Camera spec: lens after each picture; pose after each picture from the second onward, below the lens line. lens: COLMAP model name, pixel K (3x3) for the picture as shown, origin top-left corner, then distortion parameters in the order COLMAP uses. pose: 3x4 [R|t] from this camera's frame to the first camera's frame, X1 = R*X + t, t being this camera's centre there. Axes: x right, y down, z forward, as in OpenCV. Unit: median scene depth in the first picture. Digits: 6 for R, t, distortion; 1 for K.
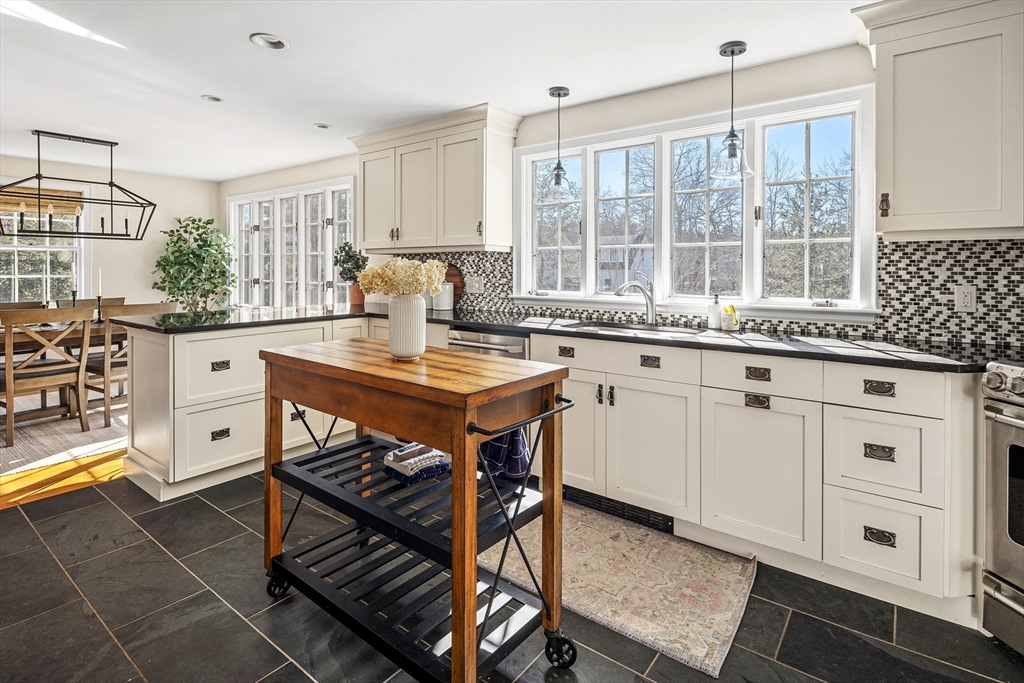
lens RADIAL K [[503.8, 0, 517.1], [0, 503.8, 269.3], [0, 0, 1]] dist [0.002971, -0.001463]
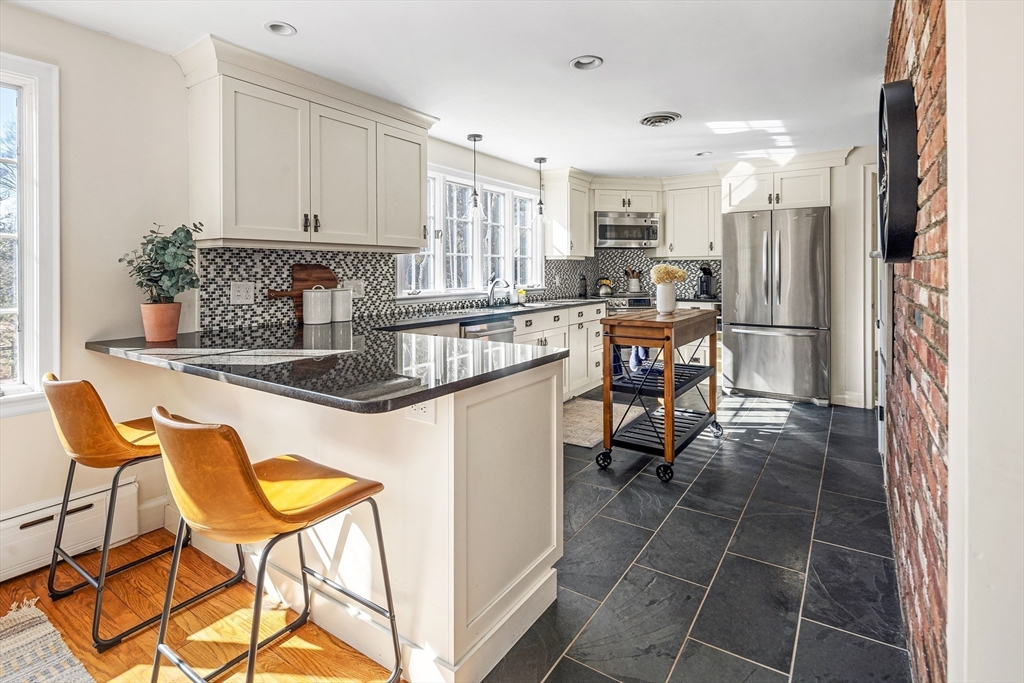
lens RADIAL K [[503.8, 0, 553.4], [0, 503.8, 272.0], [0, 0, 1]] dist [0.002971, -0.001463]
pose [[-0.103097, -0.006318, 0.994651, -1.657282], [0.003556, 0.999971, 0.006720, -0.007208], [-0.994665, 0.004230, -0.103071, 1.220920]]
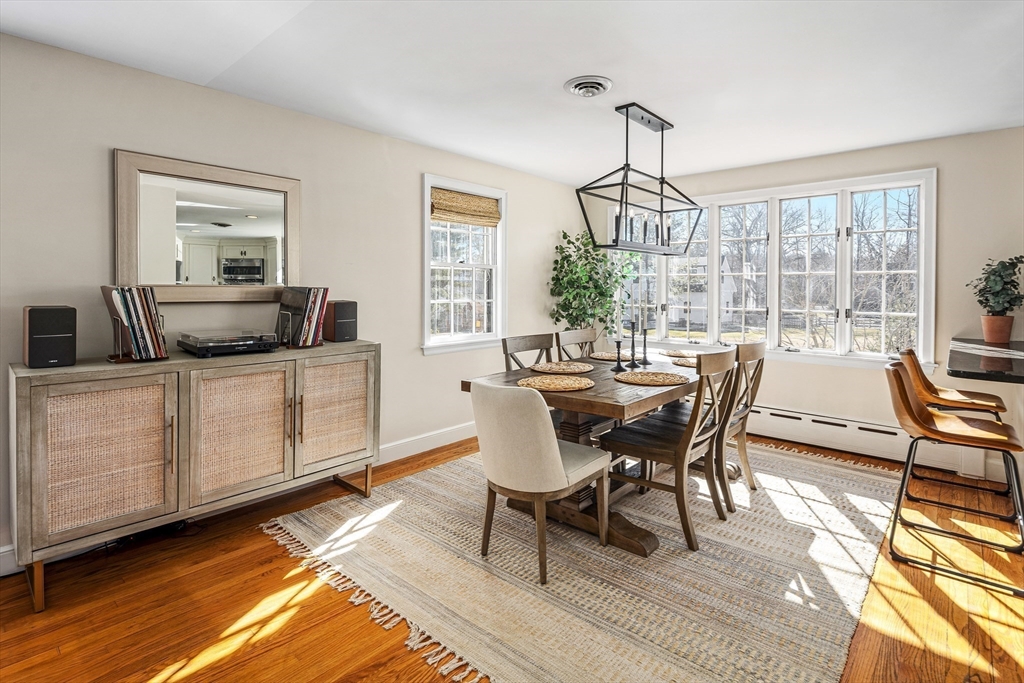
lens RADIAL K [[503.8, 0, 486.3], [0, 503.8, 289.8], [0, 0, 1]] dist [0.002971, -0.001463]
pose [[0.997159, 0.001643, -0.075304, -1.870055], [-0.001858, 0.999994, -0.002779, -0.006182], [0.075299, 0.002911, 0.997157, 0.431081]]
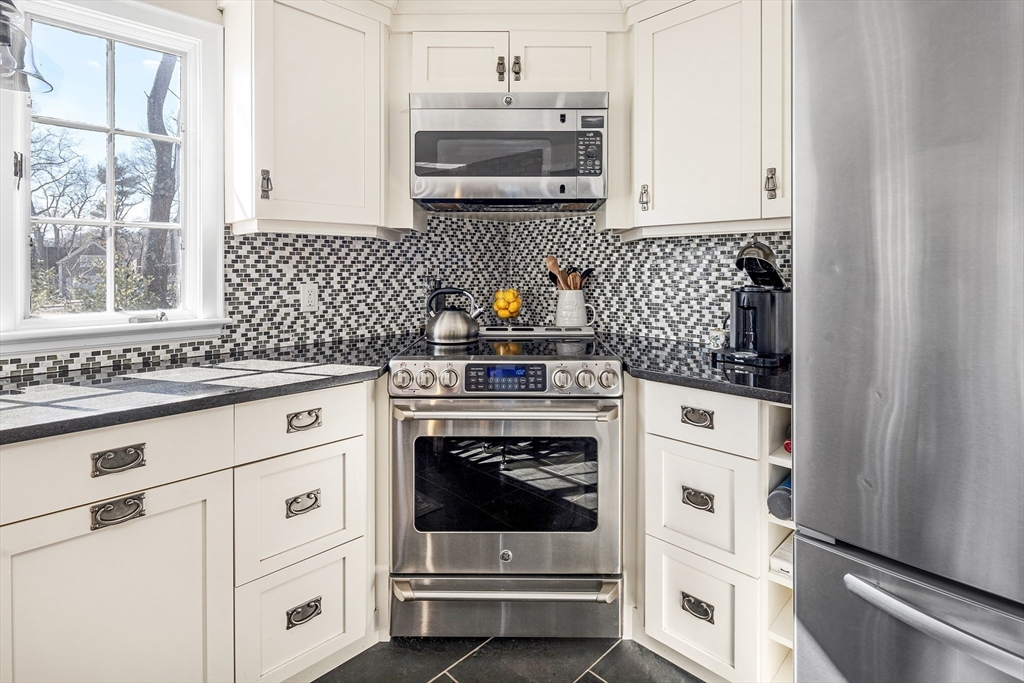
lens RADIAL K [[503.8, 0, 532.5], [0, 503.8, 270.5], [0, 0, 1]] dist [0.002971, -0.001463]
pose [[0.120004, -0.007245, 0.992747, -0.001601], [0.001940, 0.999973, 0.007064, 0.001503], [-0.992772, 0.001078, 0.120015, 0.441676]]
